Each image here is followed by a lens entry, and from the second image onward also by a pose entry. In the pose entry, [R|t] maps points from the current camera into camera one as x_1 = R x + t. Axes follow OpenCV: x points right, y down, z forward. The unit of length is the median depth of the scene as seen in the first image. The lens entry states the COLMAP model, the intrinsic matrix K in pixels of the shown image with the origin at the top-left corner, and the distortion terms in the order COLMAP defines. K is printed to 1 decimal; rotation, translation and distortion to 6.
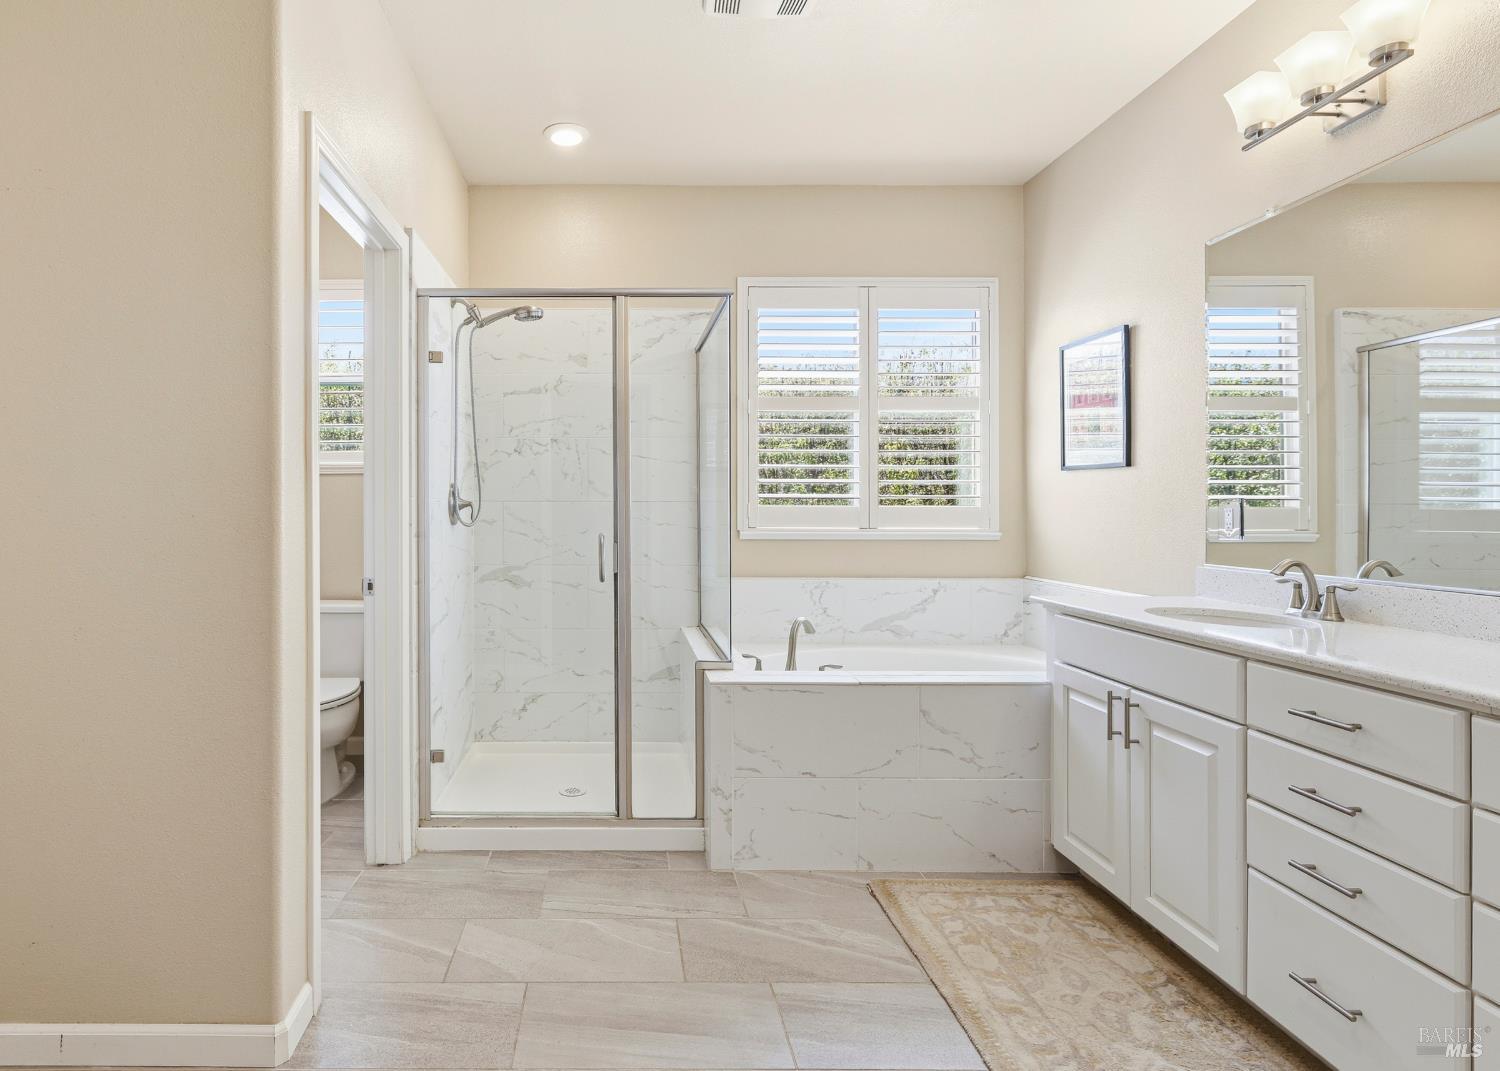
lens RADIAL K [[1015.7, 0, 750.2], [0, 1015.7, 513.7], [0, 0, 1]] dist [-0.000007, -0.000346]
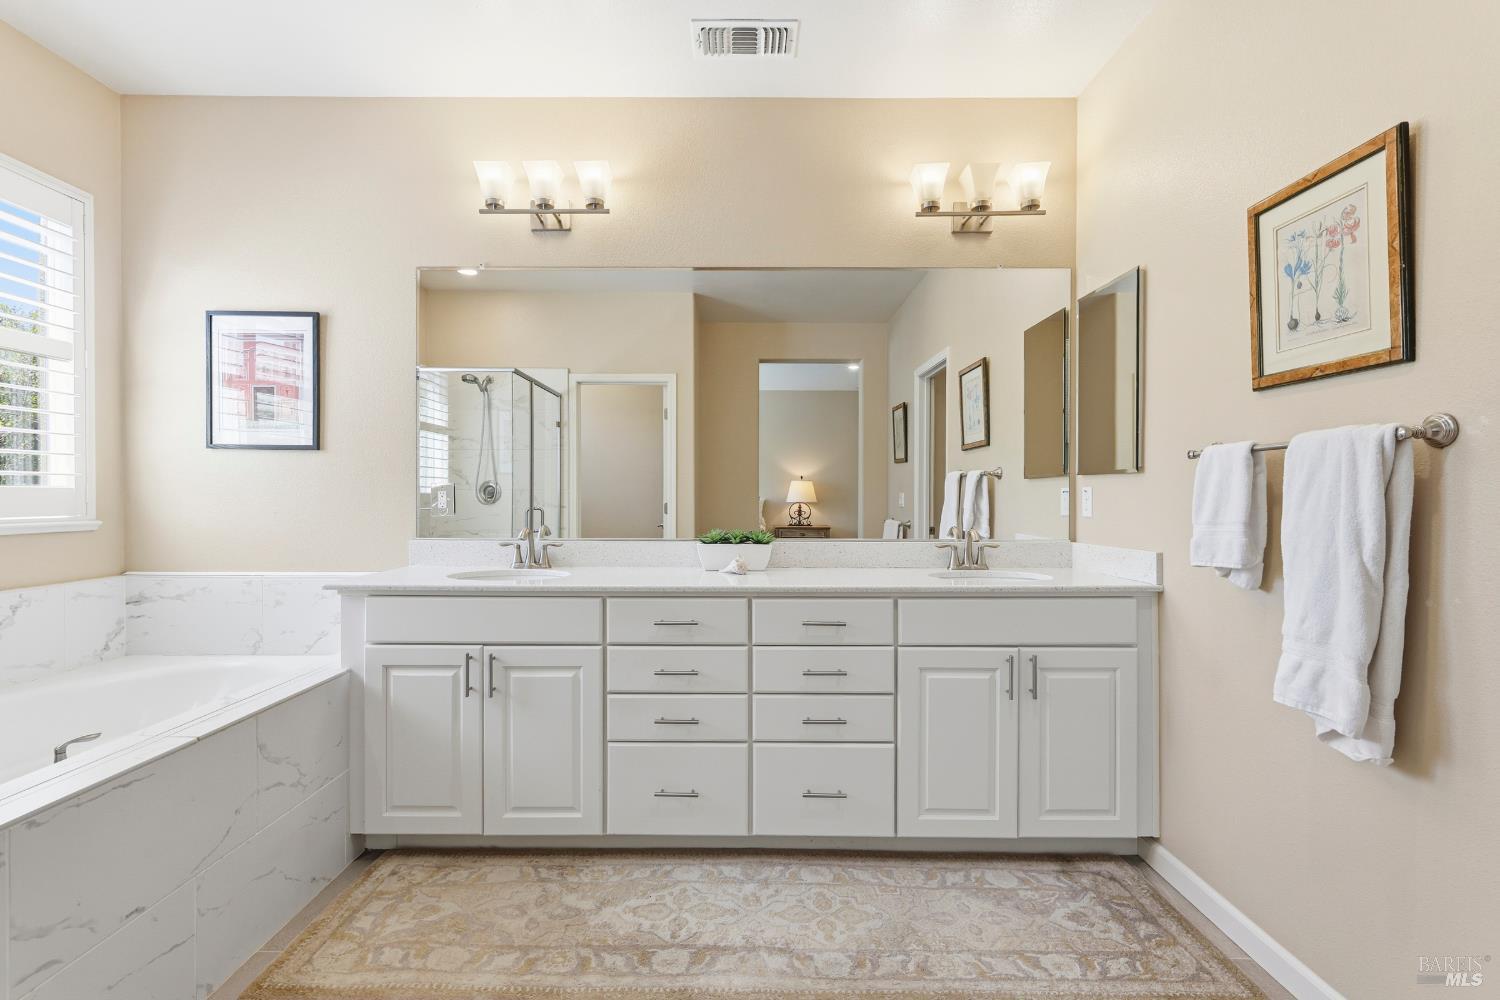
lens RADIAL K [[694.6, 0, 750.0], [0, 694.6, 500.0], [0, 0, 1]] dist [0.000296, 0.000049]
pose [[-0.010123, -0.008920, 0.999909, -0.372421], [0.003101, 0.999955, 0.008952, -0.000726], [-0.999944, 0.003192, -0.010095, 0.623209]]
